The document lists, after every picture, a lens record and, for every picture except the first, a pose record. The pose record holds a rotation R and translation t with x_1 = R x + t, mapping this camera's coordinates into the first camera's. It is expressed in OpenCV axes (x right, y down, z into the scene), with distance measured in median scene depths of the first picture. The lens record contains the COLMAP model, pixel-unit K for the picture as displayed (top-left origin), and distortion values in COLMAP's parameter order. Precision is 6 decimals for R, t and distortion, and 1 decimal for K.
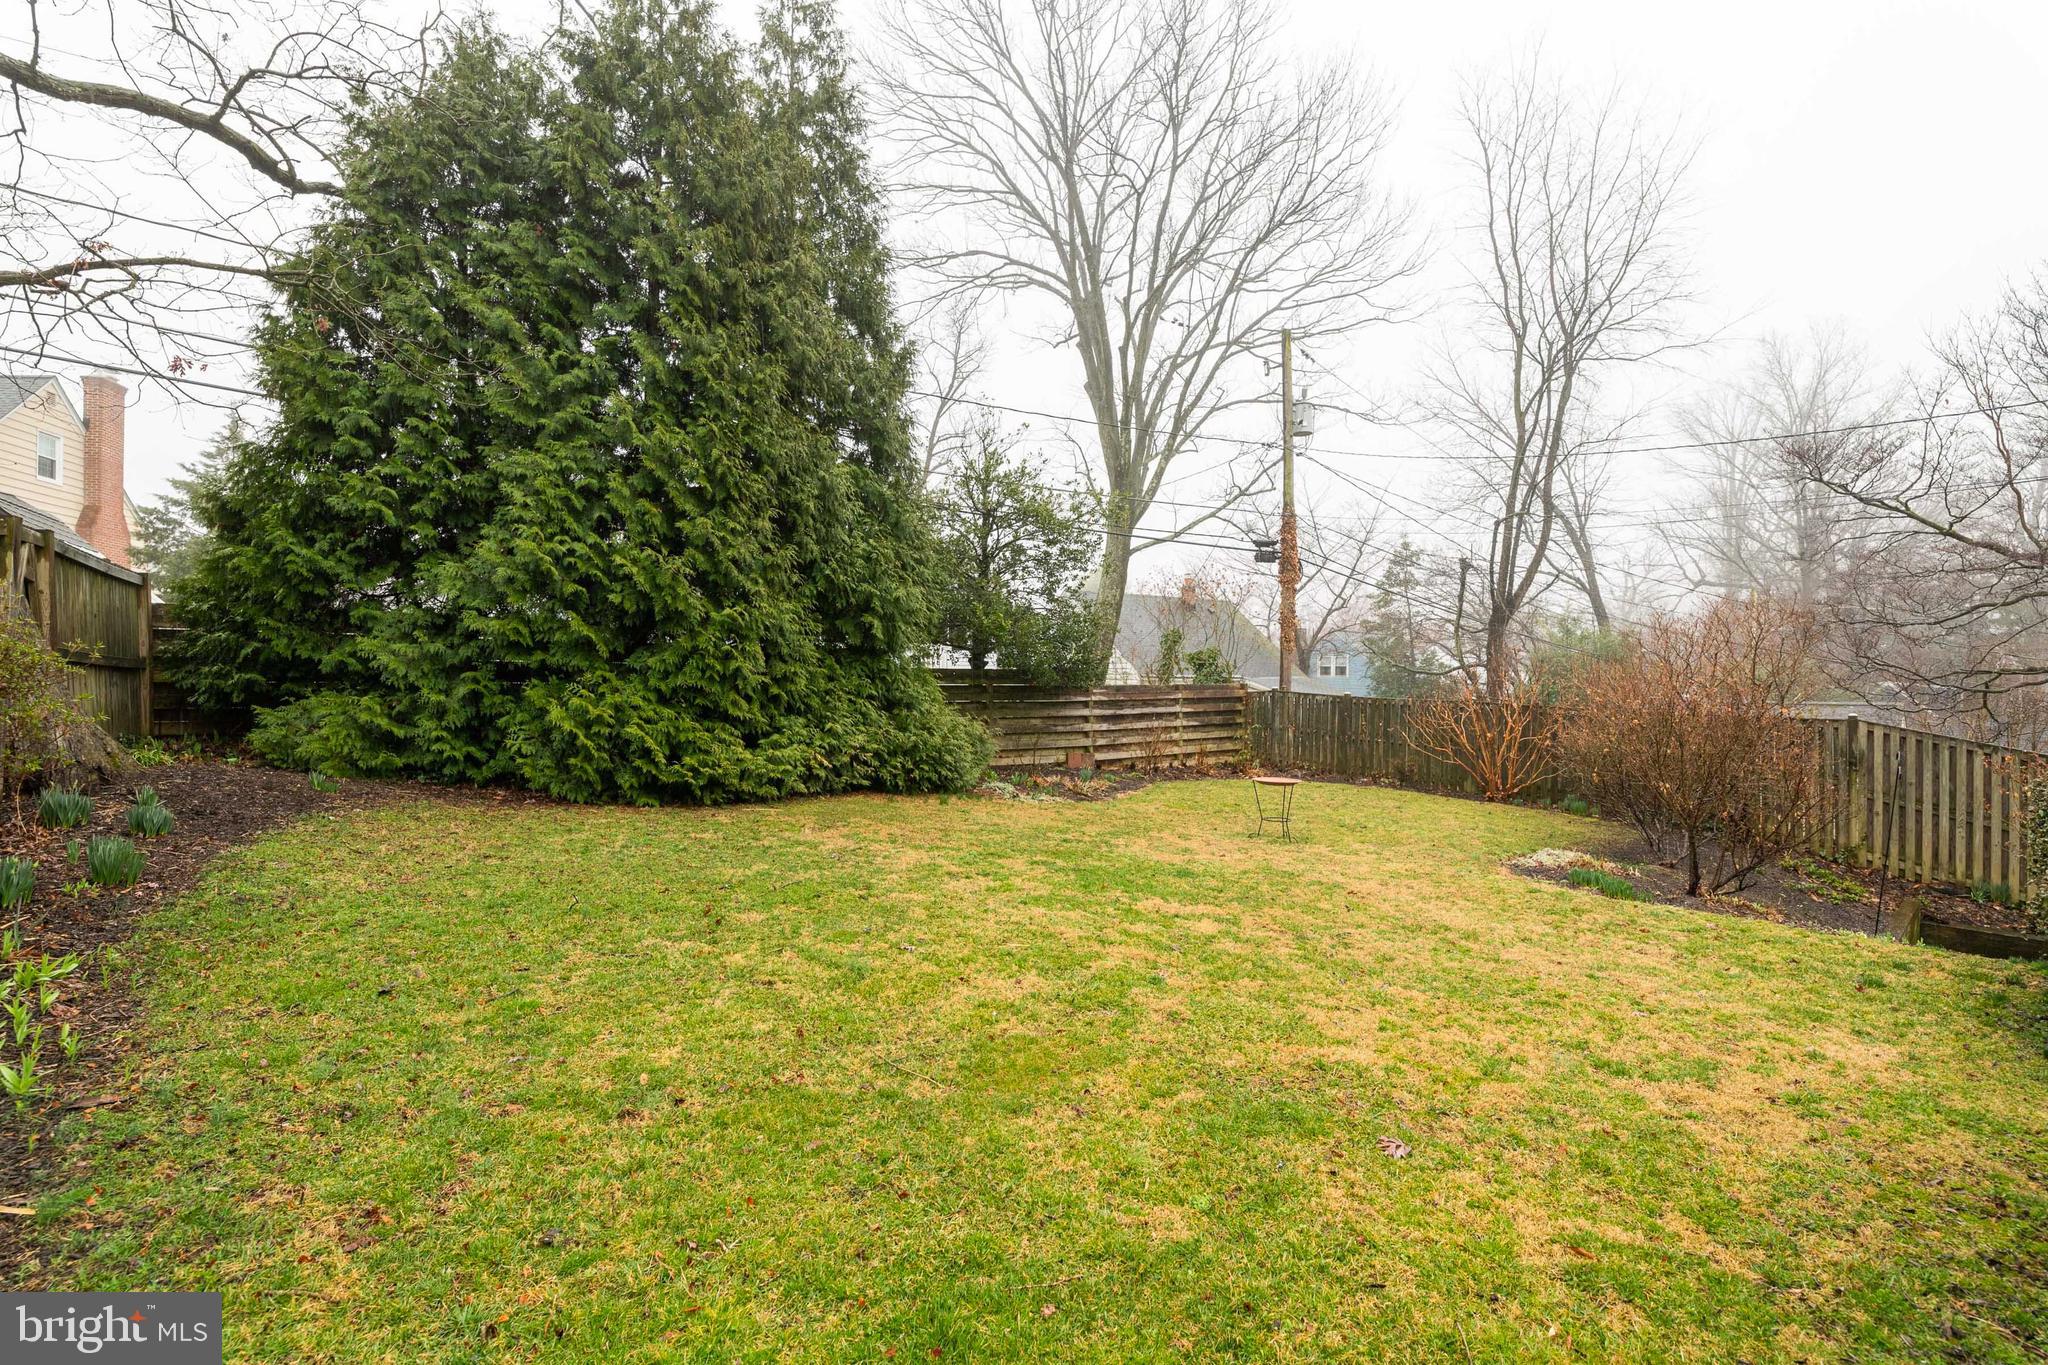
lens RADIAL K [[888.7, 0, 1027.9], [0, 888.7, 680.1], [0, 0, 1]] dist [0.028328, -0.012145]
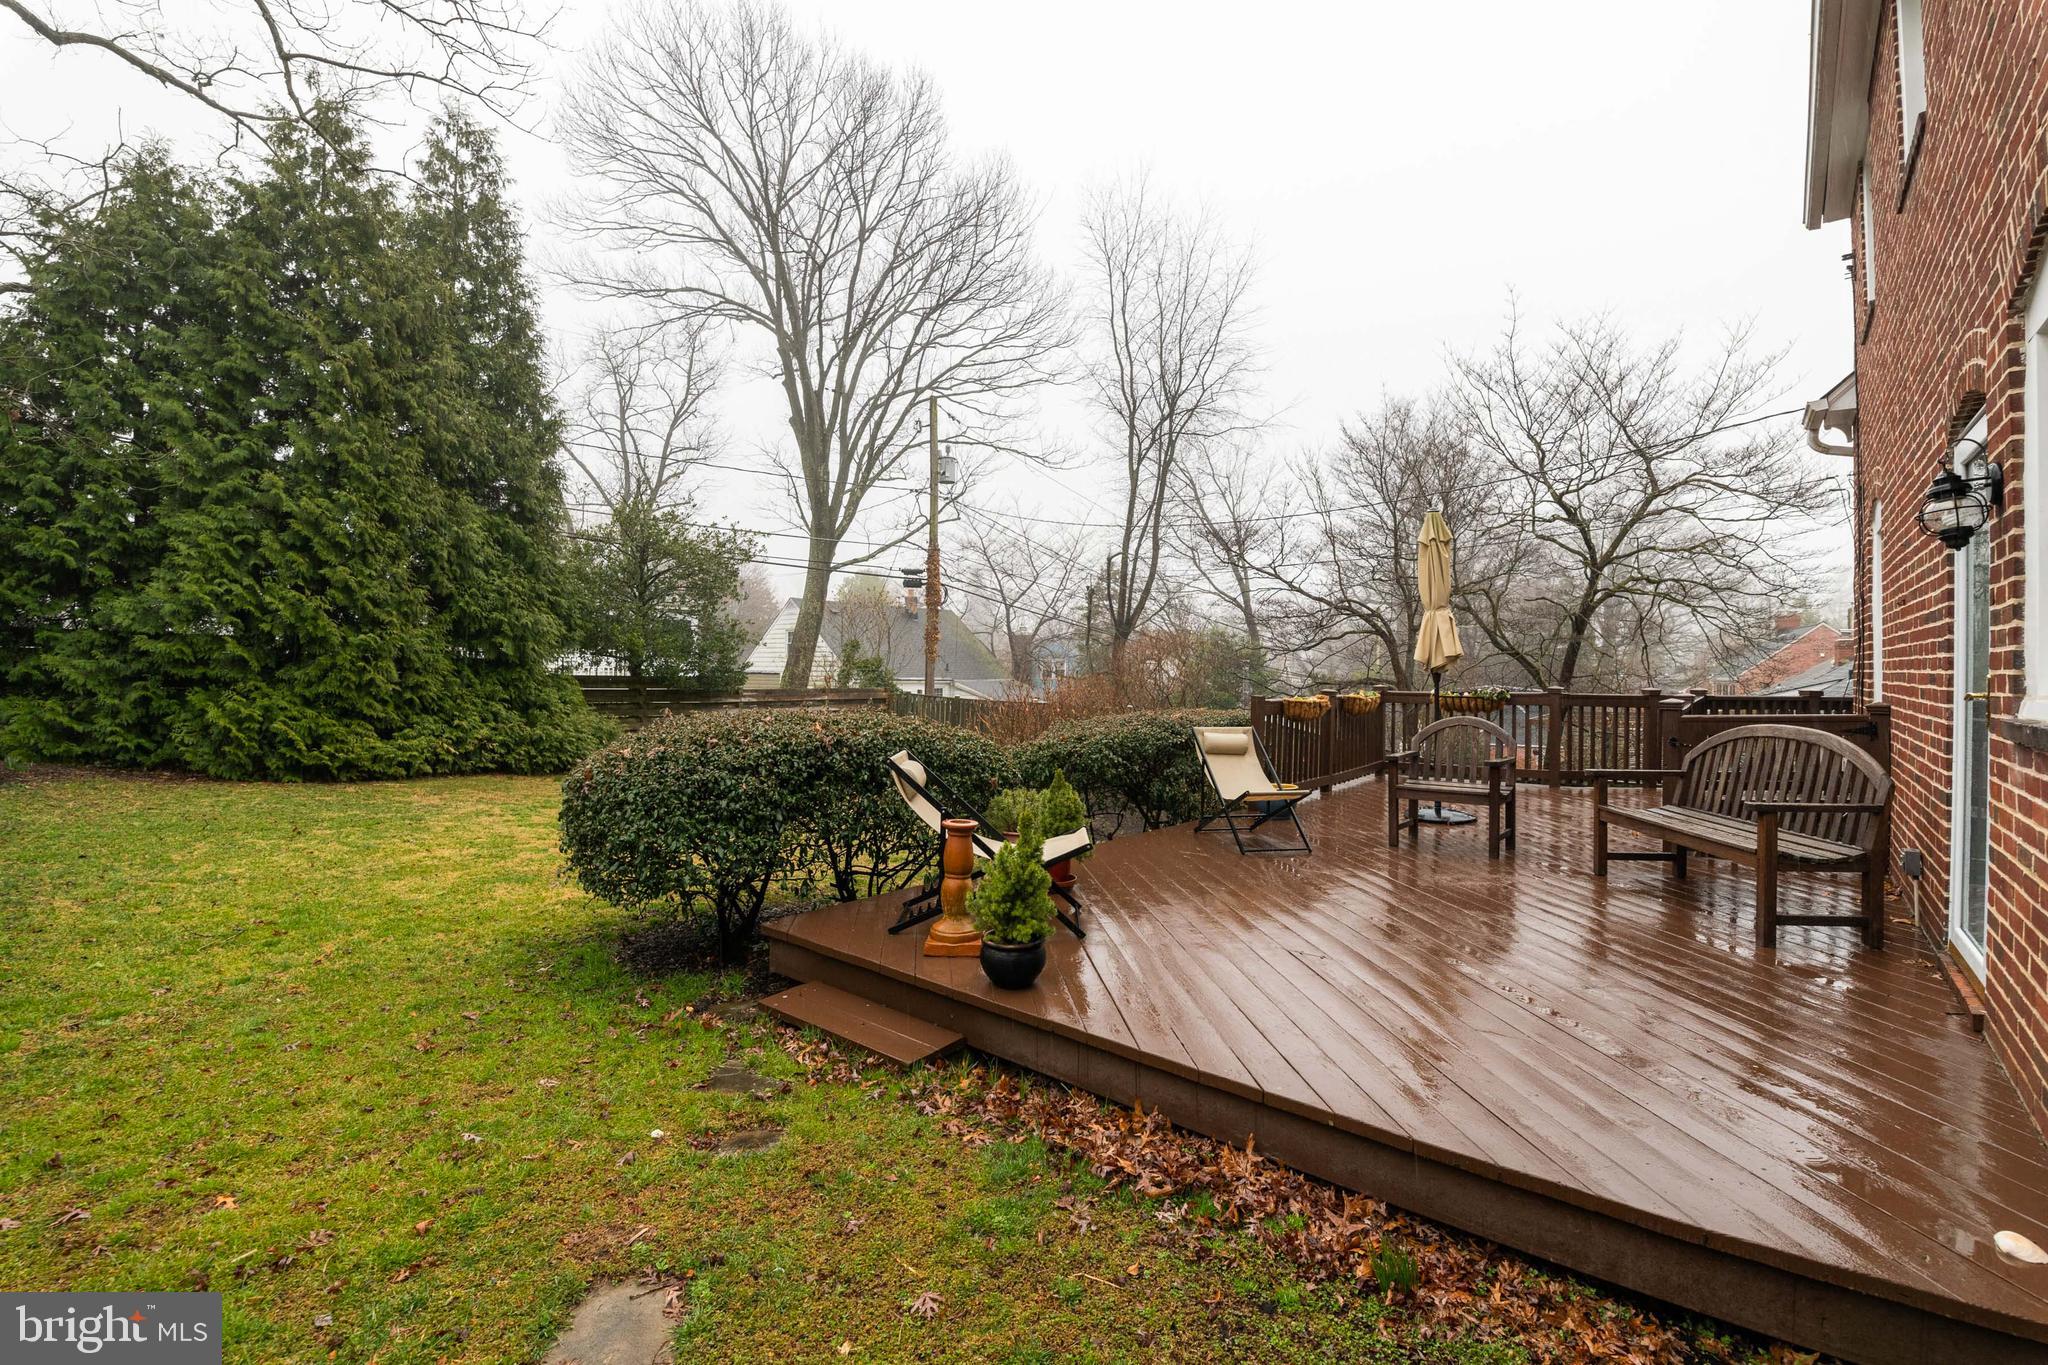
lens RADIAL K [[952.4, 0, 1053.7], [0, 952.4, 678.3], [0, 0, 1]] dist [0.021116, -0.013849]
pose [[0.981245, 0.004695, 0.192706, 0.400639], [-0.004906, 0.999988, 0.000618, -0.020625], [-0.192701, -0.001552, 0.981256, -0.608325]]
